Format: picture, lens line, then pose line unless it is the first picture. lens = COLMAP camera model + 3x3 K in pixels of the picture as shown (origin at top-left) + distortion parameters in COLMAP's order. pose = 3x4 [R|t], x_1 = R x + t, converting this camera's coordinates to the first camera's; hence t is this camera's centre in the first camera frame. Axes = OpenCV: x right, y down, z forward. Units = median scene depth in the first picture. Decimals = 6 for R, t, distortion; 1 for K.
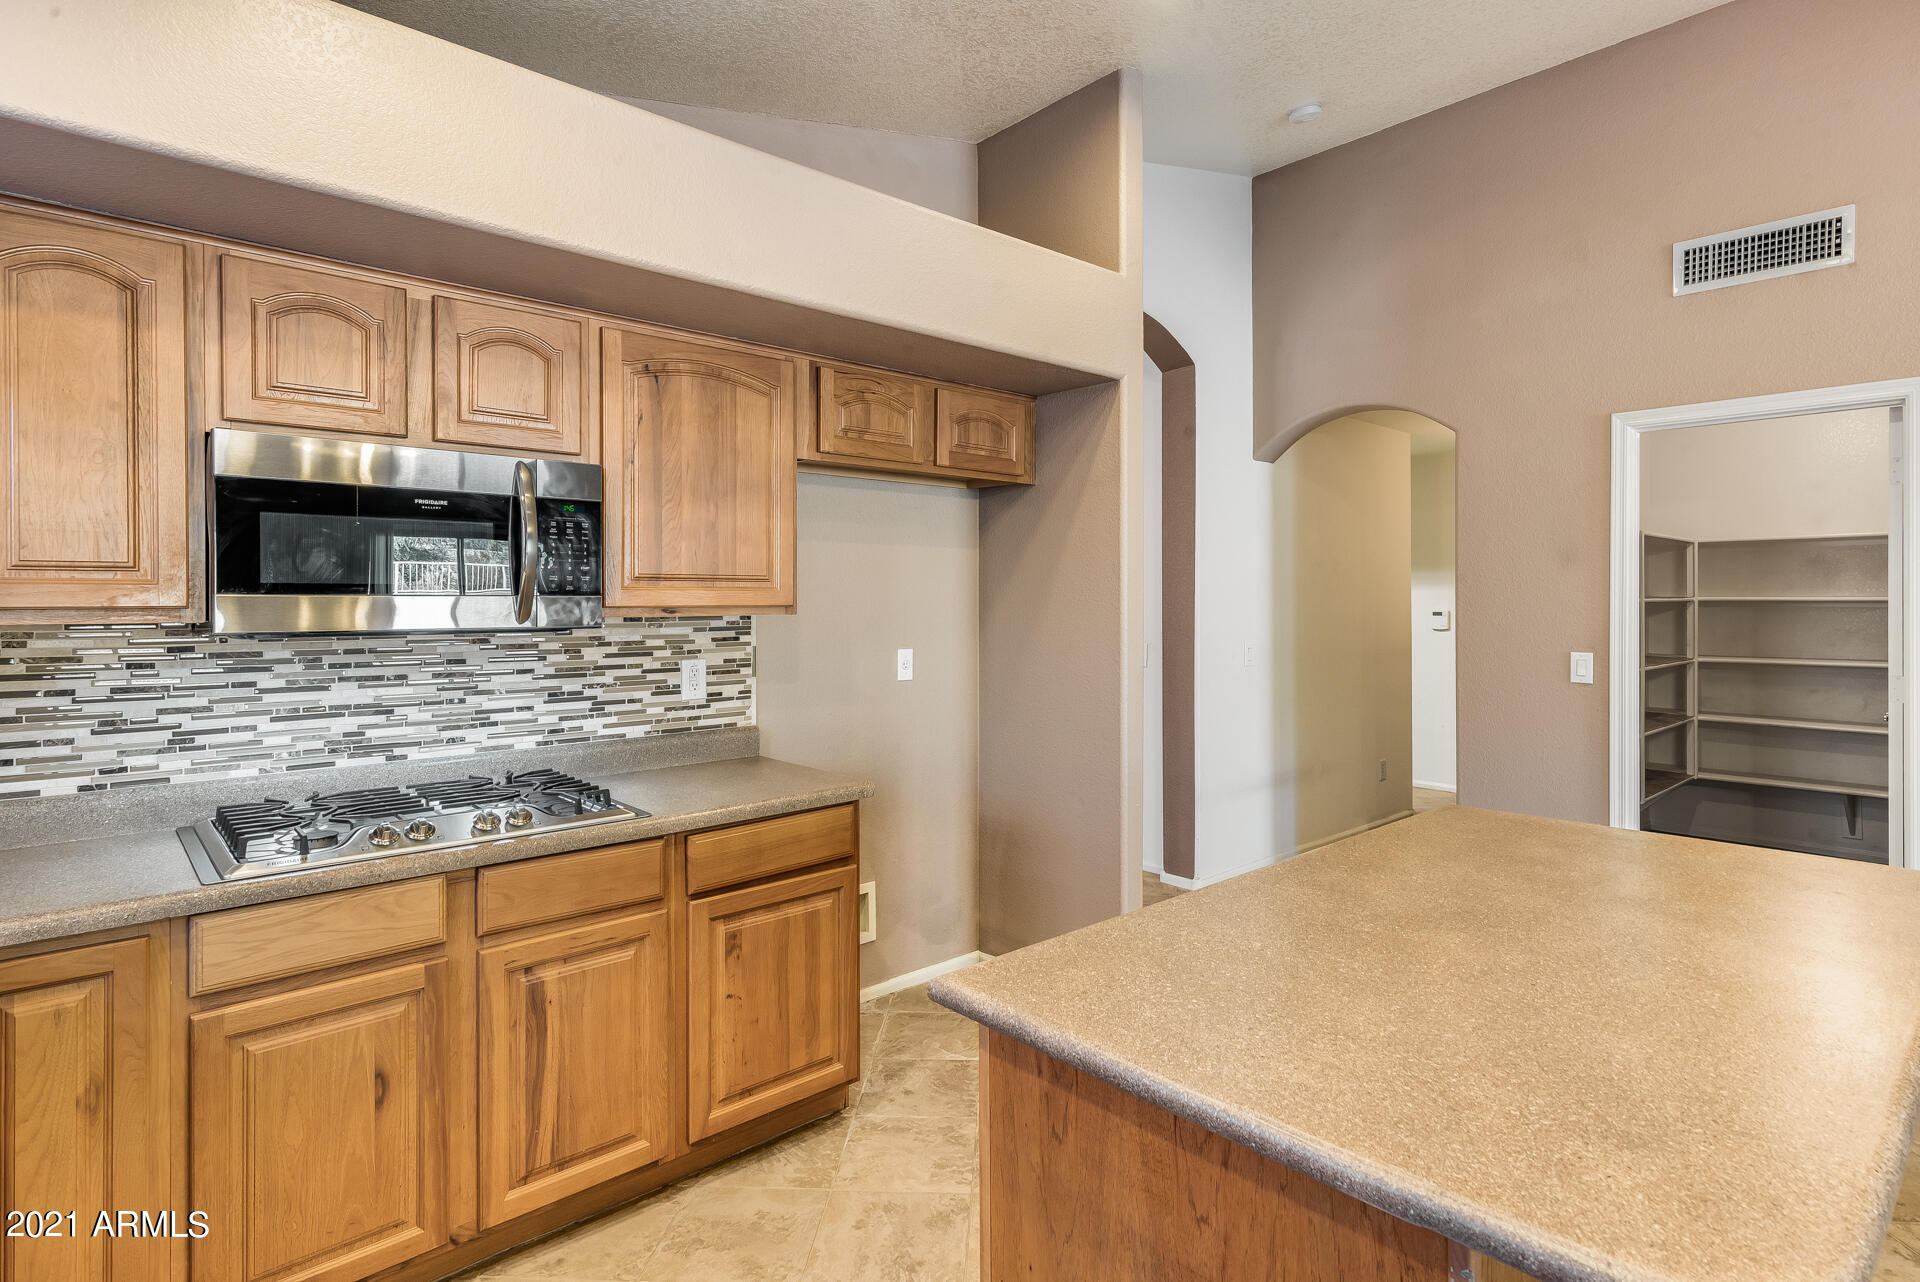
lens RADIAL K [[977.2, 0, 964.8], [0, 977.2, 601.3], [0, 0, 1]] dist [0.010006, 0.000246]
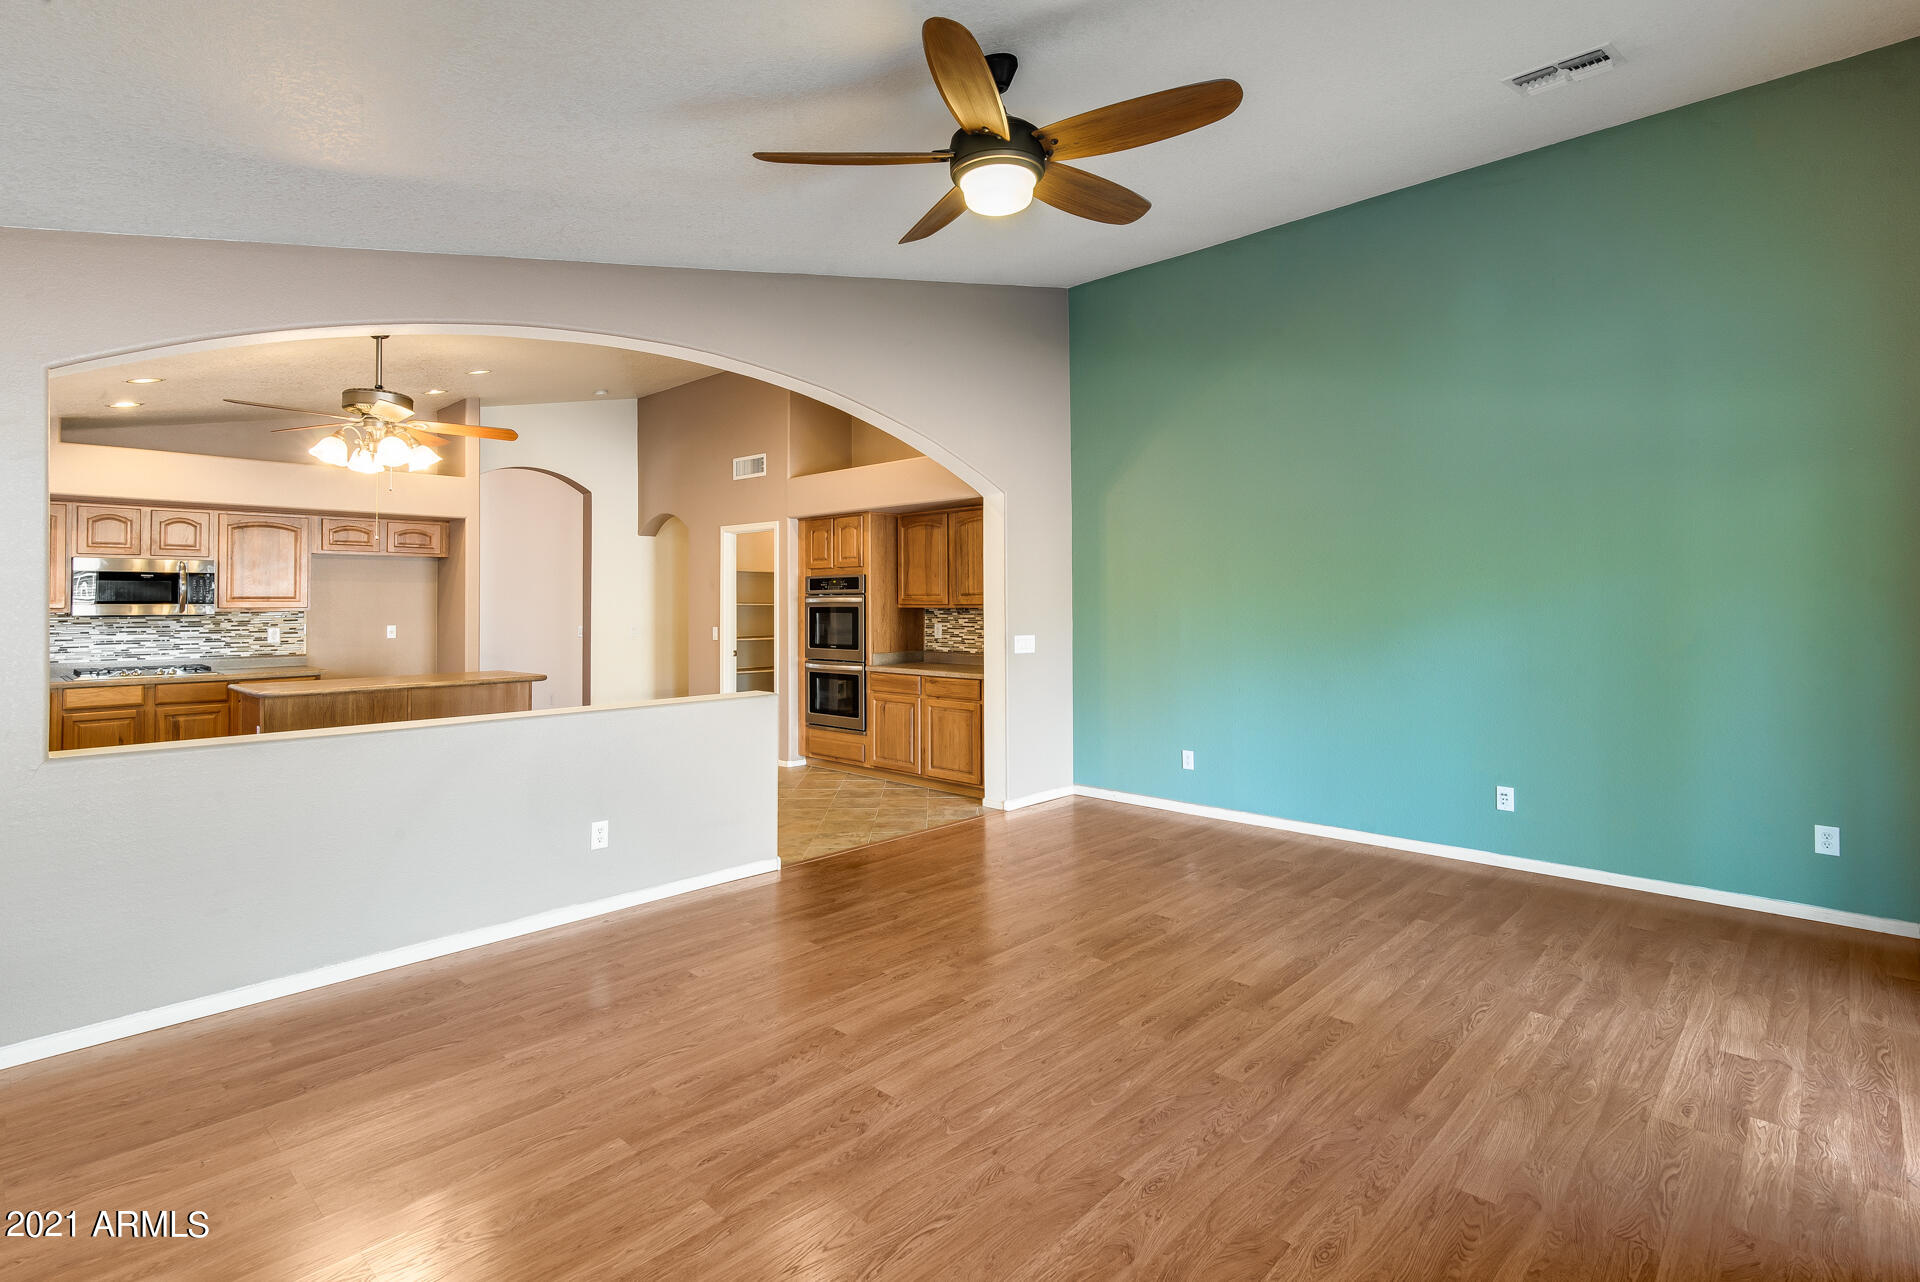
lens RADIAL K [[916.8, 0, 949.3], [0, 916.8, 584.9], [0, 0, 1]] dist [0.012895, -0.004183]
pose [[0.996930, 0.000216, 0.078297, 1.553318], [0.001411, 0.999784, -0.020720, -0.002464], [-0.078285, 0.020767, 0.996715, -1.877641]]
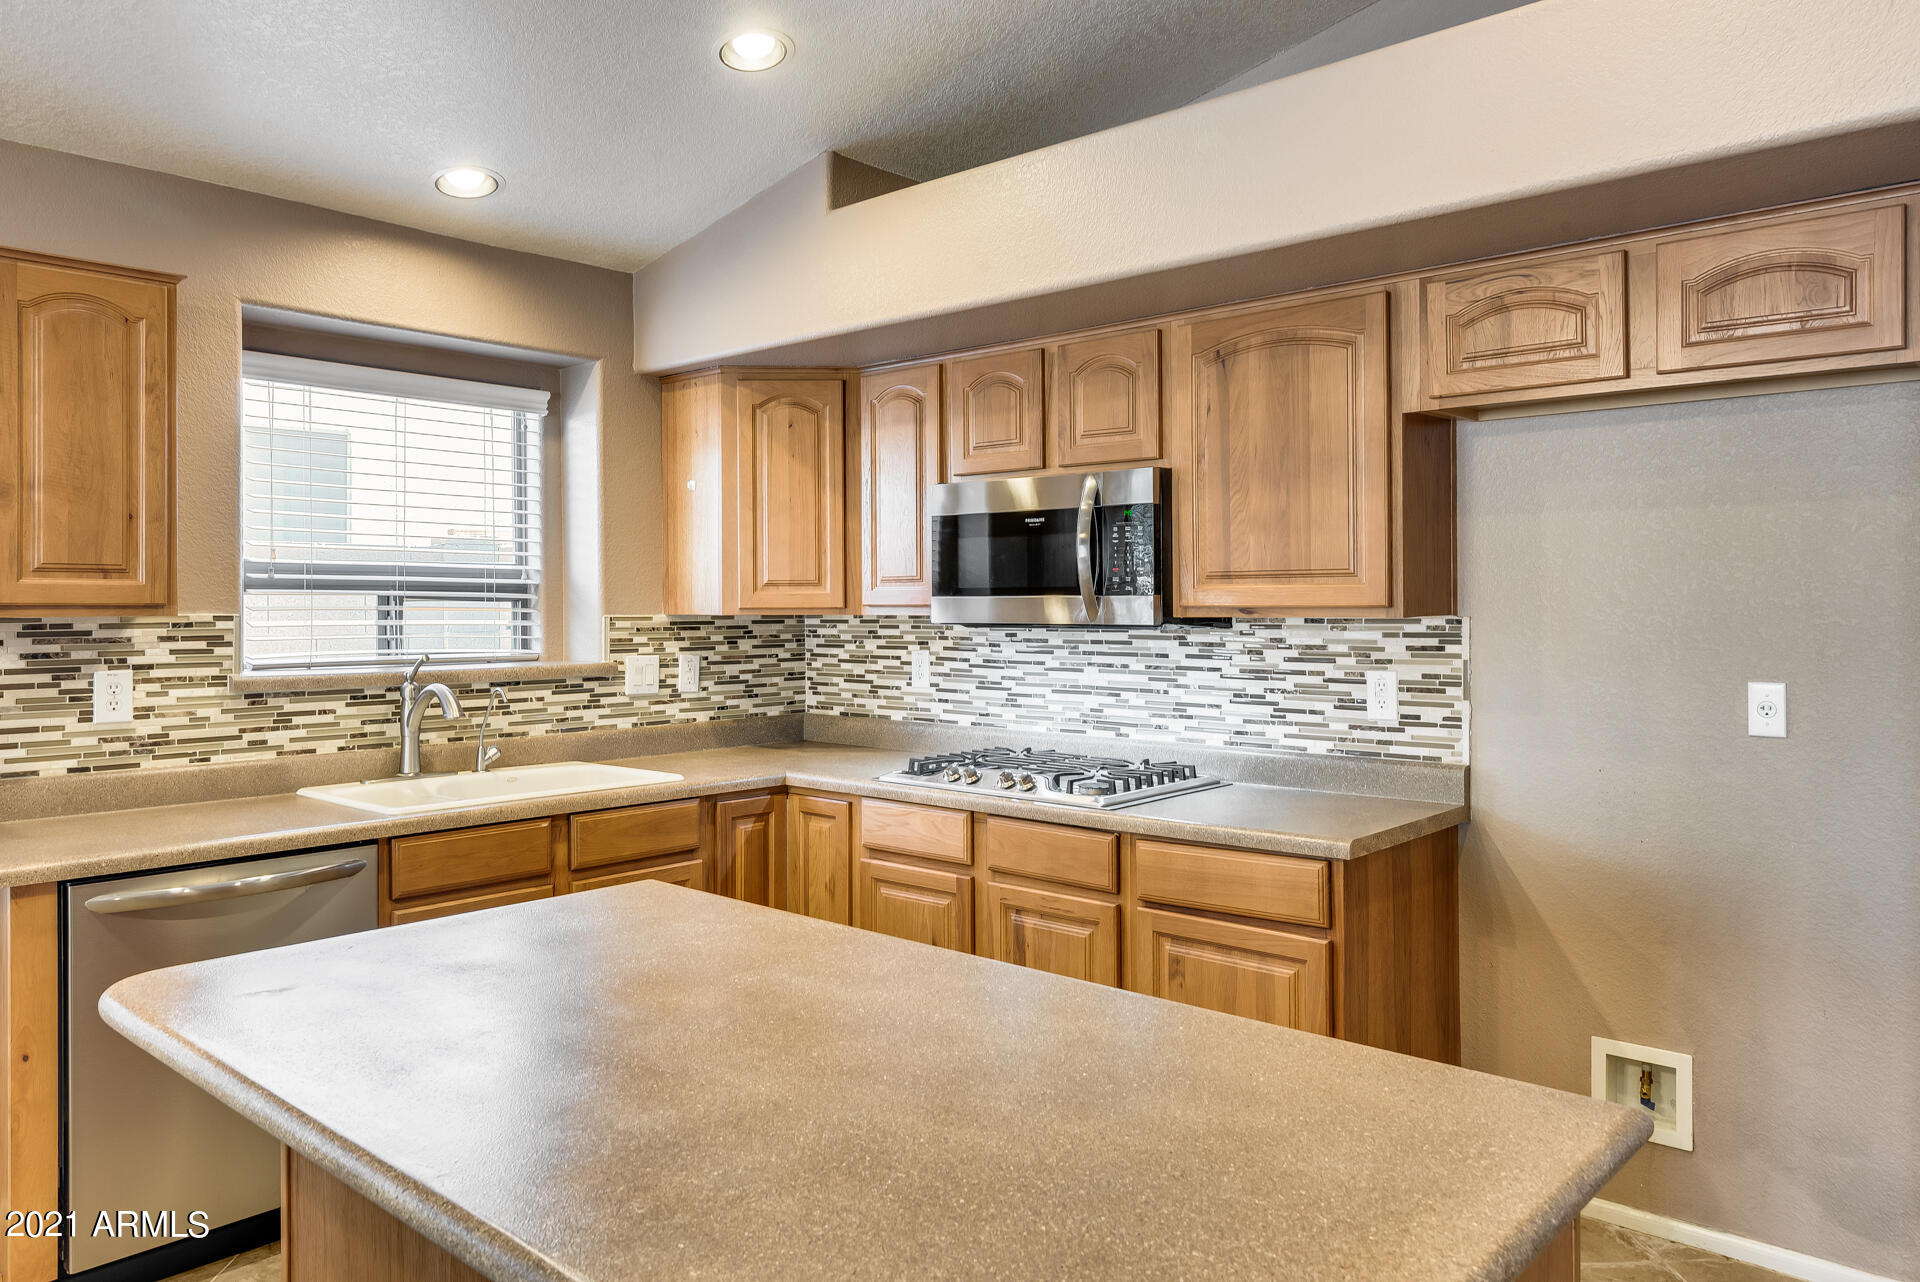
lens RADIAL K [[1331.6, 0, 972.8], [0, 1331.6, 605.2], [0, 0, 1]] dist [0.000444, -0.002534]
pose [[0.112511, 0.003880, -0.993643, 0.921263], [0.001604, 0.999990, 0.004086, -0.001305], [0.993649, -0.002054, 0.112504, 0.613336]]
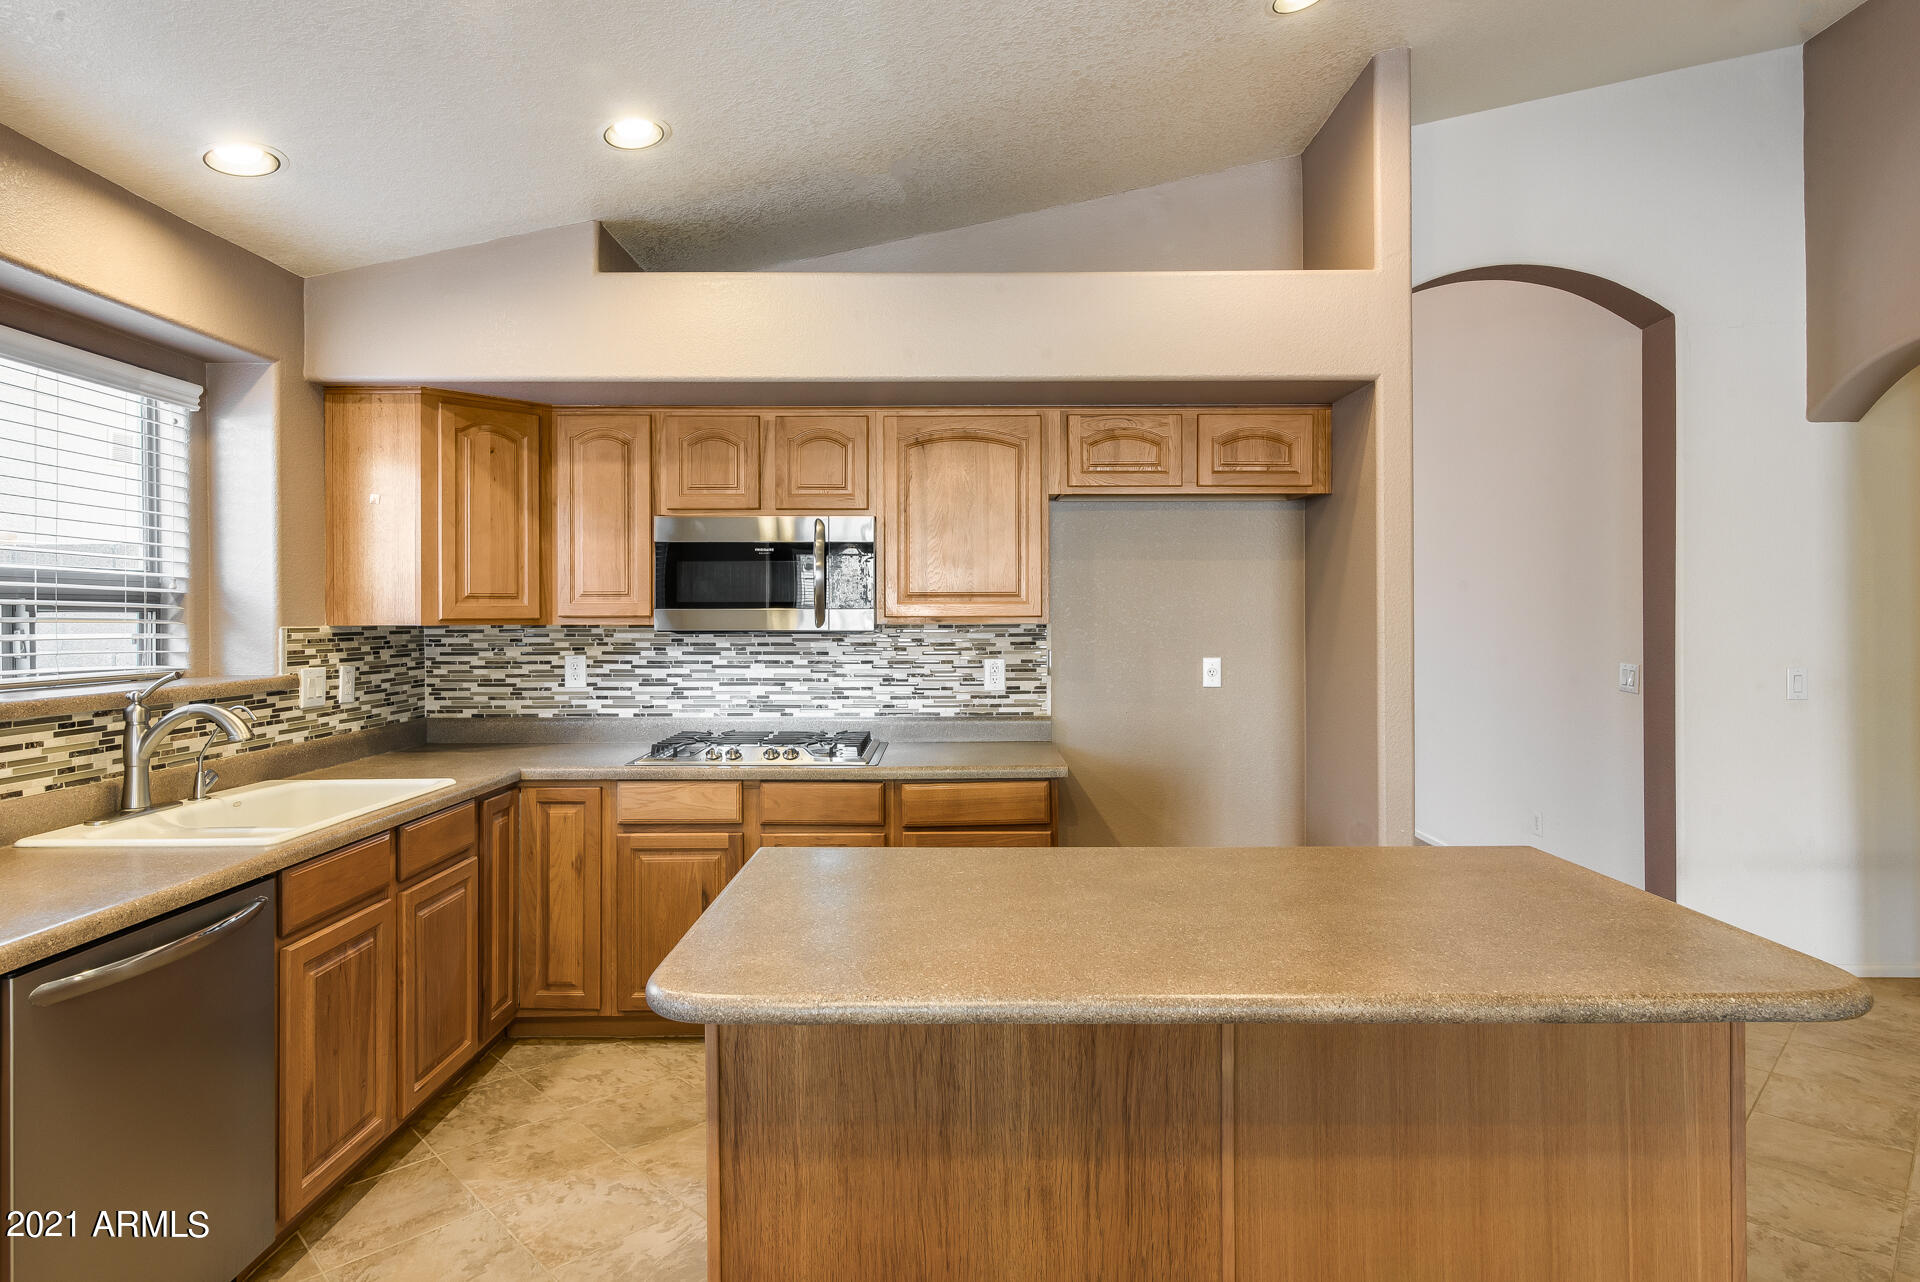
lens RADIAL K [[1038.4, 0, 968.6], [0, 1038.4, 606.2], [0, 0, 1]] dist [0.005216, -0.002003]
pose [[0.748038, -0.003215, -0.663648, 0.675015], [-0.000676, 0.999984, -0.005605, -0.000961], [0.663655, 0.004642, 0.748024, -0.025378]]
